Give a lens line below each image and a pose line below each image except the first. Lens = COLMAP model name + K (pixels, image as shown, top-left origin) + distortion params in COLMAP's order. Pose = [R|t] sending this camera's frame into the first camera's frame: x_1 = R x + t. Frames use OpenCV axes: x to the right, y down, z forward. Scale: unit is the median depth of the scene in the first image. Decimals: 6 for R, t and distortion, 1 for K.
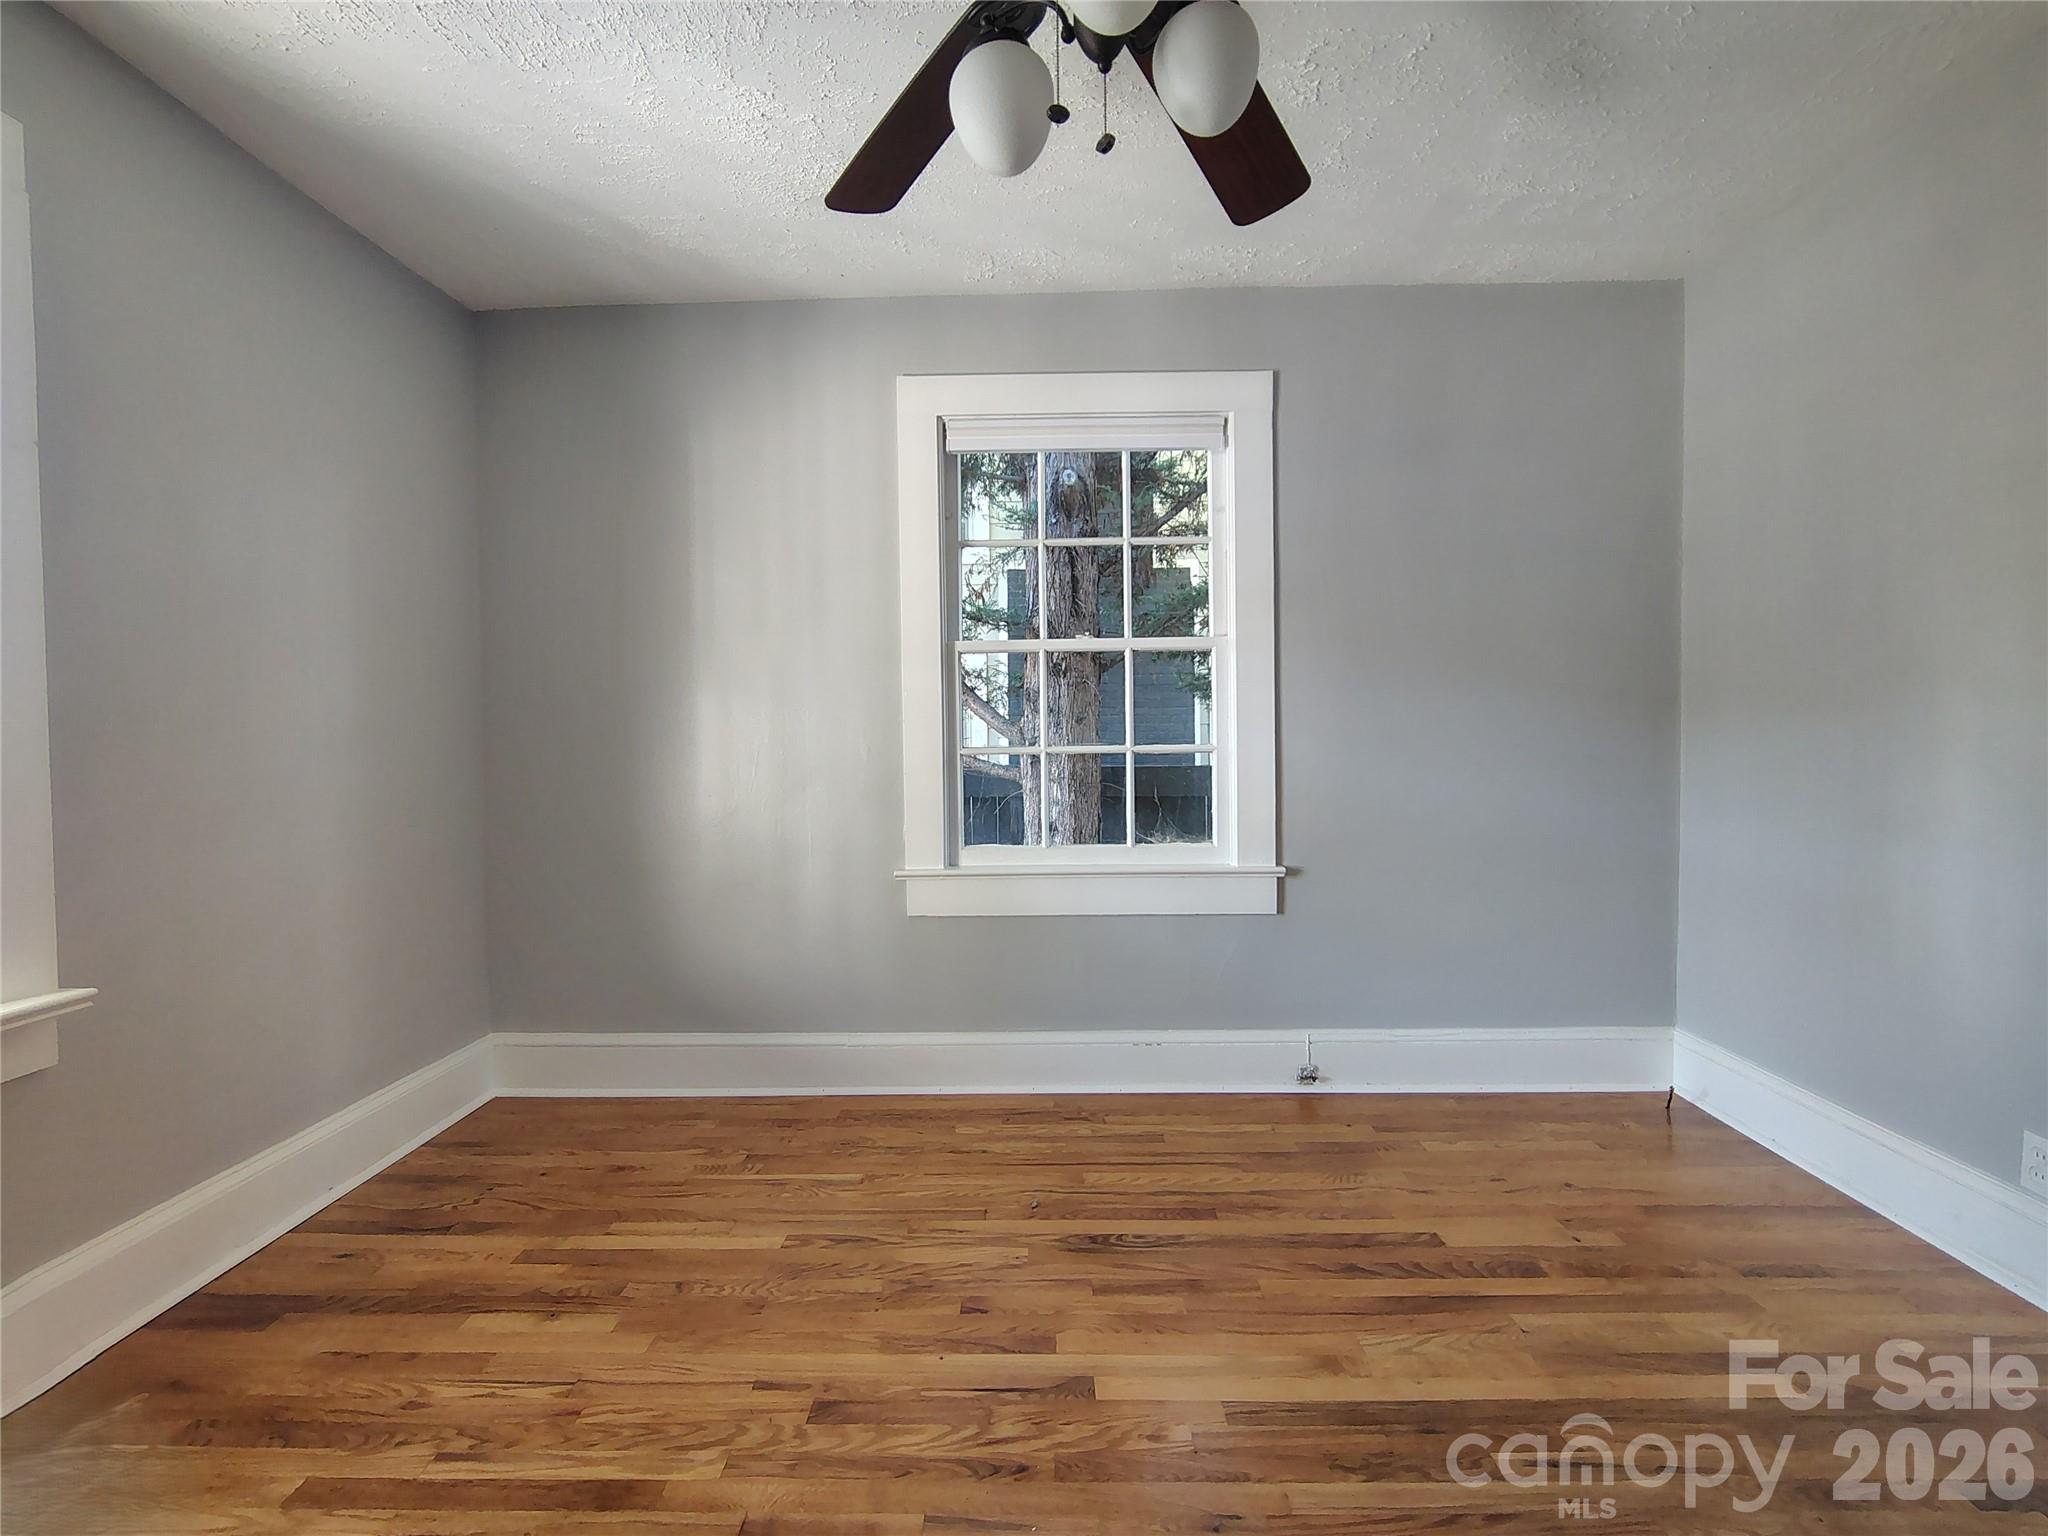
lens RADIAL K [[960.8, 0, 1025.0], [0, 960.8, 764.8], [0, 0, 1]] dist [-0.011904, 0.004479]
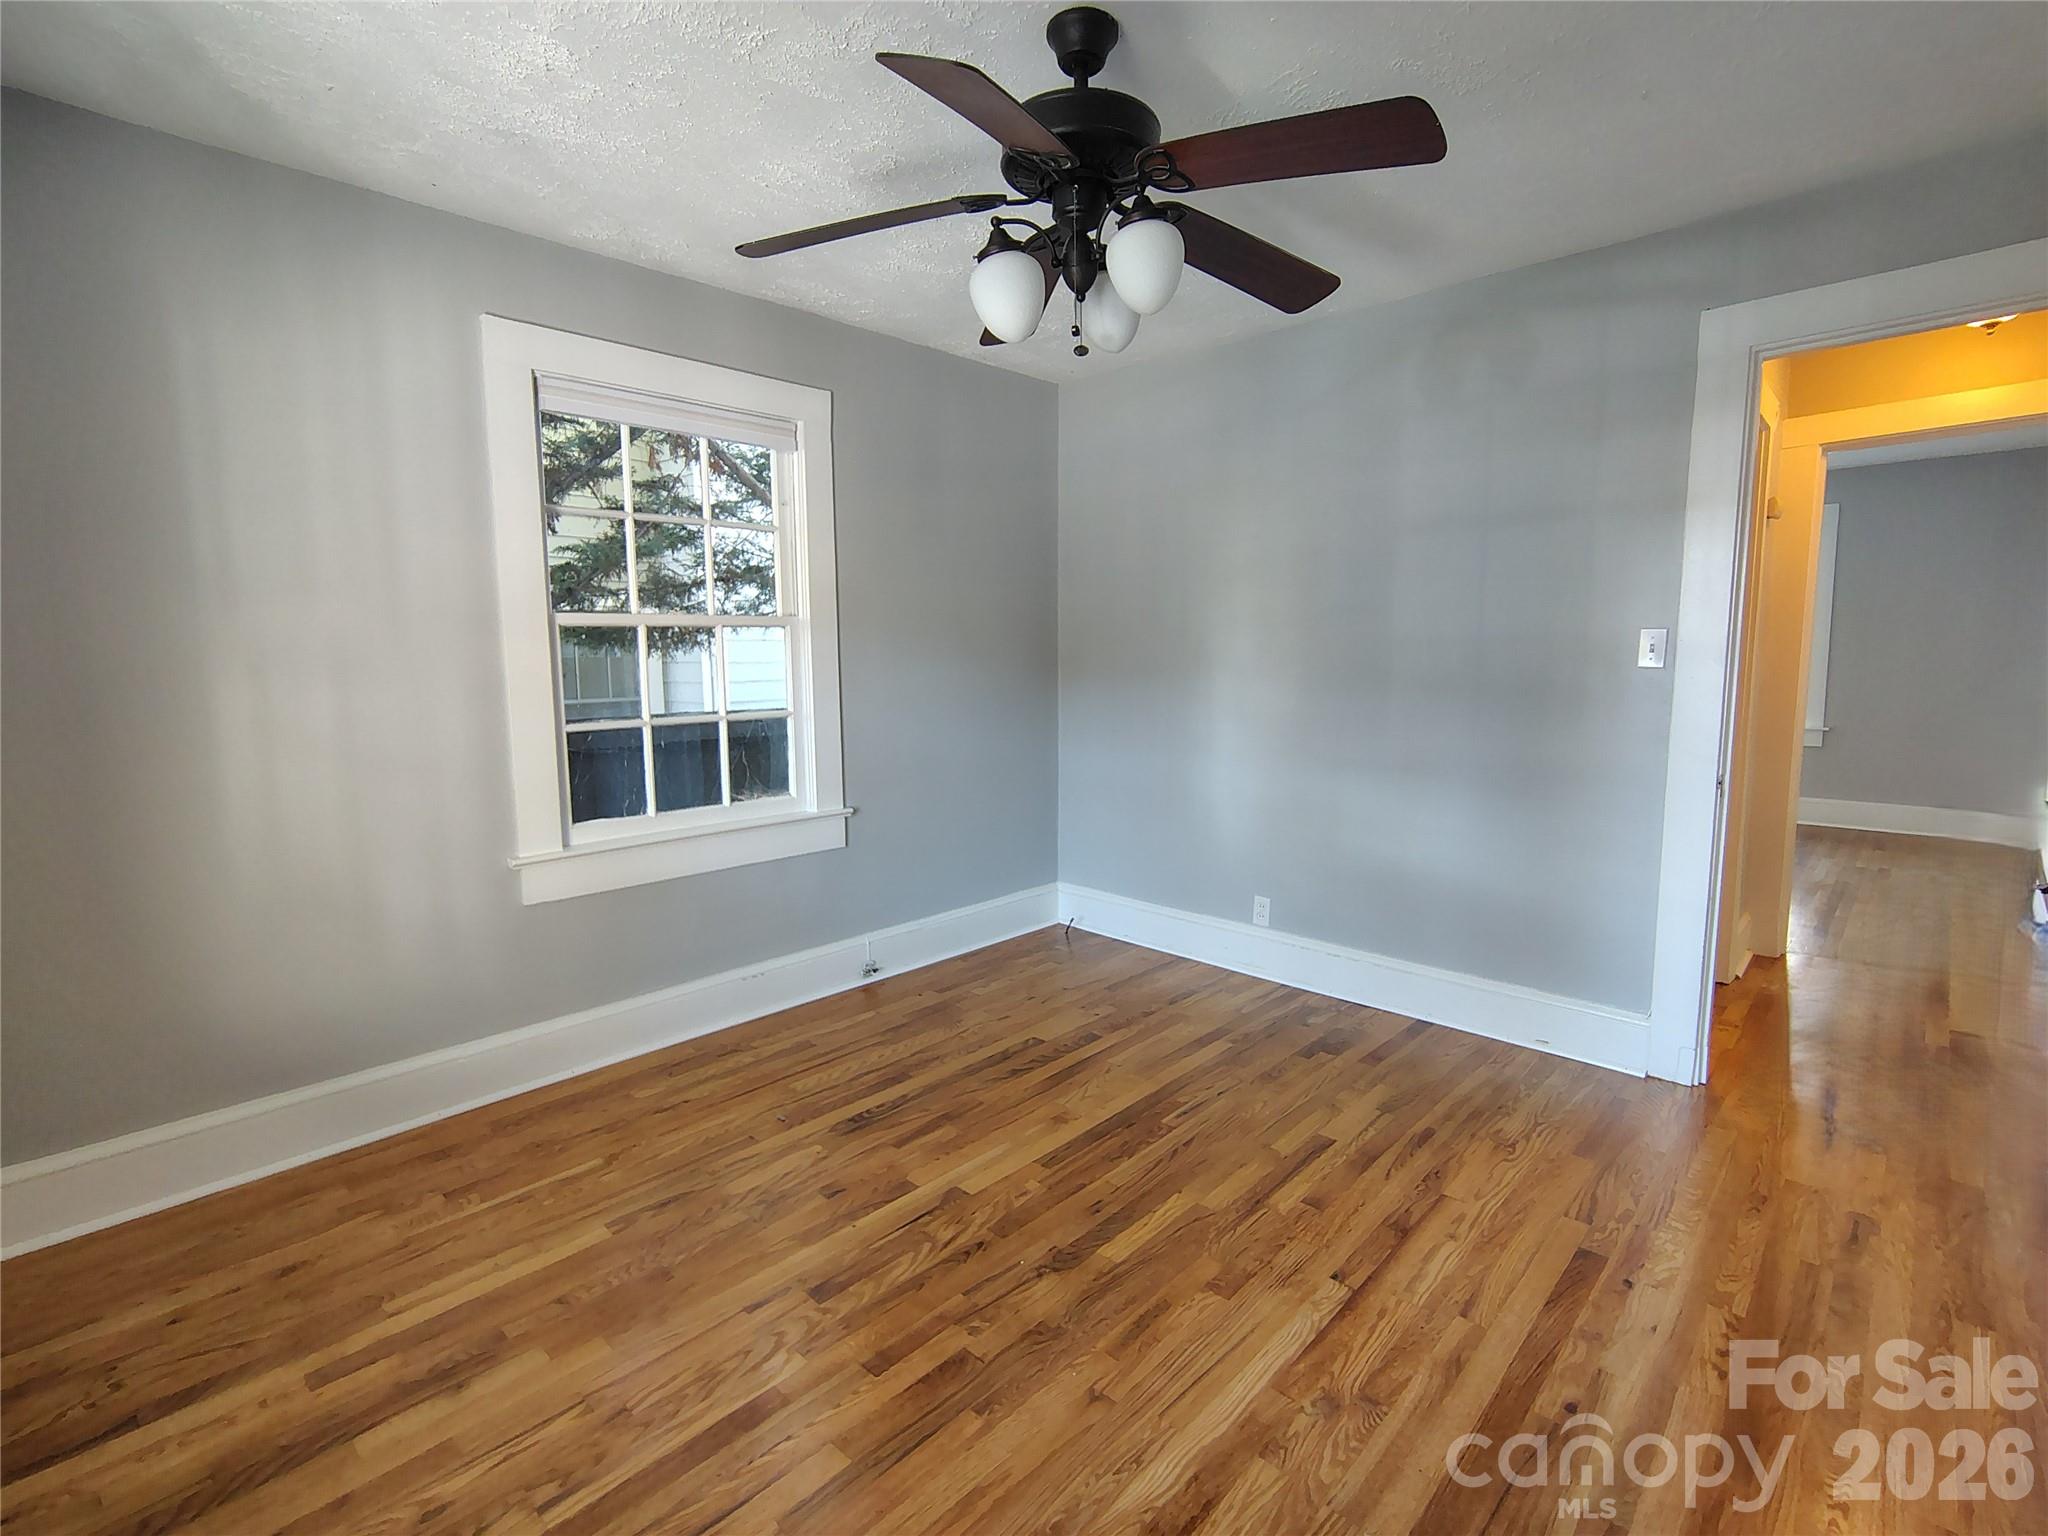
lens RADIAL K [[960.8, 0, 1036.4], [0, 960.8, 765.0], [0, 0, 1]] dist [-0.011904, 0.004479]
pose [[0.668664, -0.083594, 0.738851, -0.610568], [0.021756, 0.995435, 0.092934, -0.074300], [-0.743247, -0.046067, 0.667429, 0.003550]]
